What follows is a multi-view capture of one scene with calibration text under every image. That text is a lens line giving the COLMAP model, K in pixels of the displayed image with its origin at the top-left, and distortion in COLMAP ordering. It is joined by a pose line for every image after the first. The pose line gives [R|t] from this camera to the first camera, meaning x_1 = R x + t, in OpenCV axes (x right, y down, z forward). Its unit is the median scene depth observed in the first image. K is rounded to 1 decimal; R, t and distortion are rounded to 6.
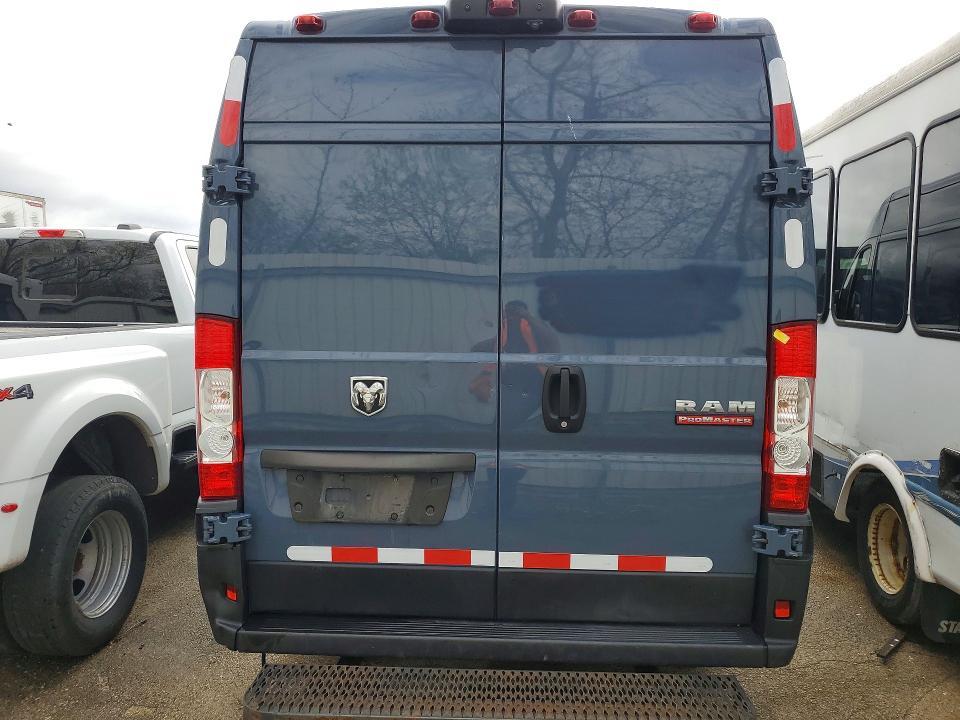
lens RADIAL K [[713.7, 0, 488.1], [0, 713.7, 362.9], [0, 0, 1]] dist [0.036954, 0.012802]
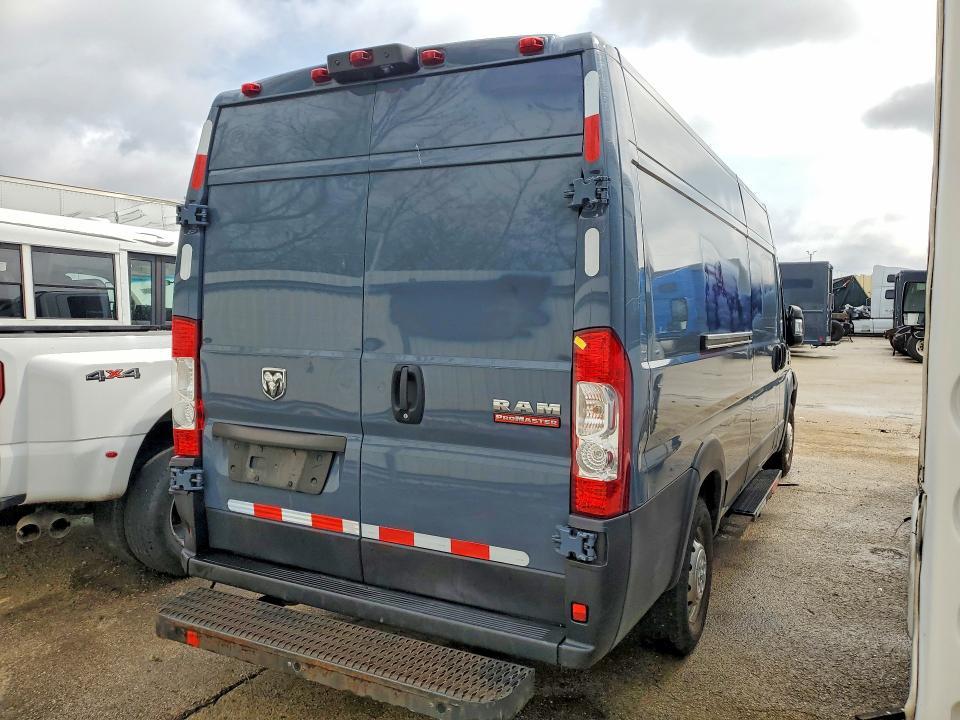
lens RADIAL K [[751.5, 0, 481.0], [0, 751.5, 364.9], [0, 0, 1]] dist [0.068916, -0.019802]
pose [[0.901827, 0.034968, -0.430679, 0.719891], [-0.043056, 0.999032, -0.009044, 0.010581], [0.429946, 0.026700, 0.902460, -0.028046]]
